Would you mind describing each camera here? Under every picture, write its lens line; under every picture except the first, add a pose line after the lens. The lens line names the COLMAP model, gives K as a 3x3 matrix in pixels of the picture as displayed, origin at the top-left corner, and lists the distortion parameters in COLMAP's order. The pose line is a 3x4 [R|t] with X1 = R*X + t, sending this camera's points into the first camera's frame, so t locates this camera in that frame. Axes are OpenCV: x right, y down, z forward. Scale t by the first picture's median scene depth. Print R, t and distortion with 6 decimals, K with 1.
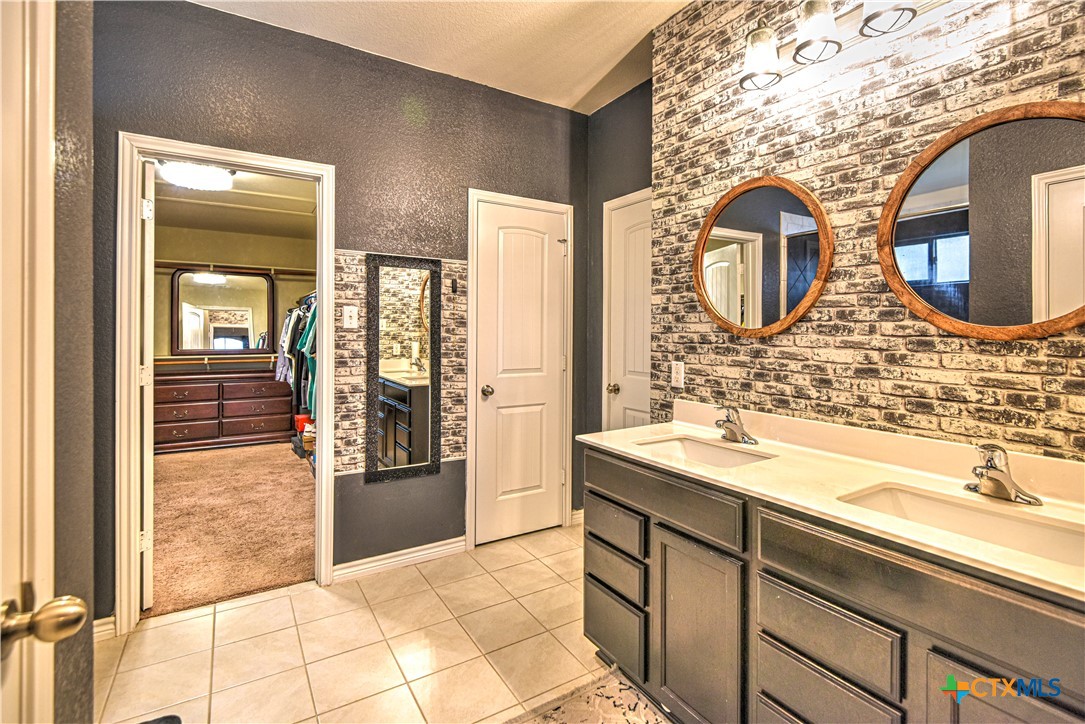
lens RADIAL K [[500.8, 0, 546.8], [0, 500.8, 333.3], [0, 0, 1]] dist [0.005554, -0.004826]
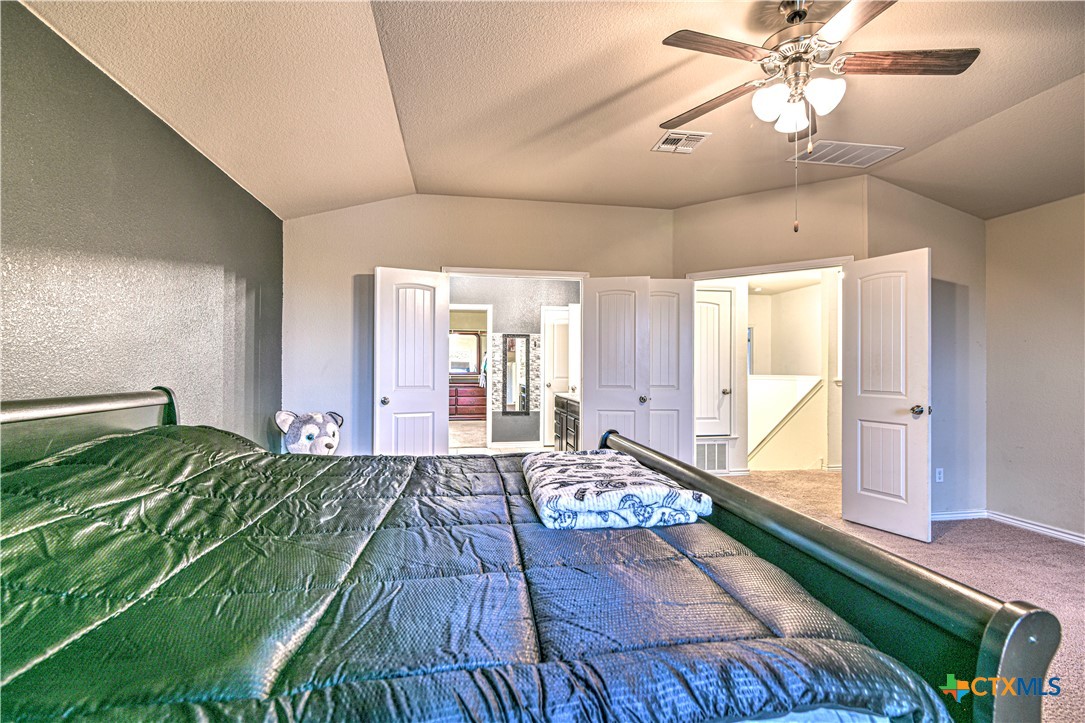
lens RADIAL K [[500.8, 0, 542.4], [0, 500.8, 362.2], [0, 0, 1]] dist [0.005554, -0.004826]
pose [[0.922035, -0.000546, -0.387105, 0.866534], [-0.001579, 0.999985, -0.005170, 0.013517], [0.387102, 0.005378, 0.922021, -1.399998]]
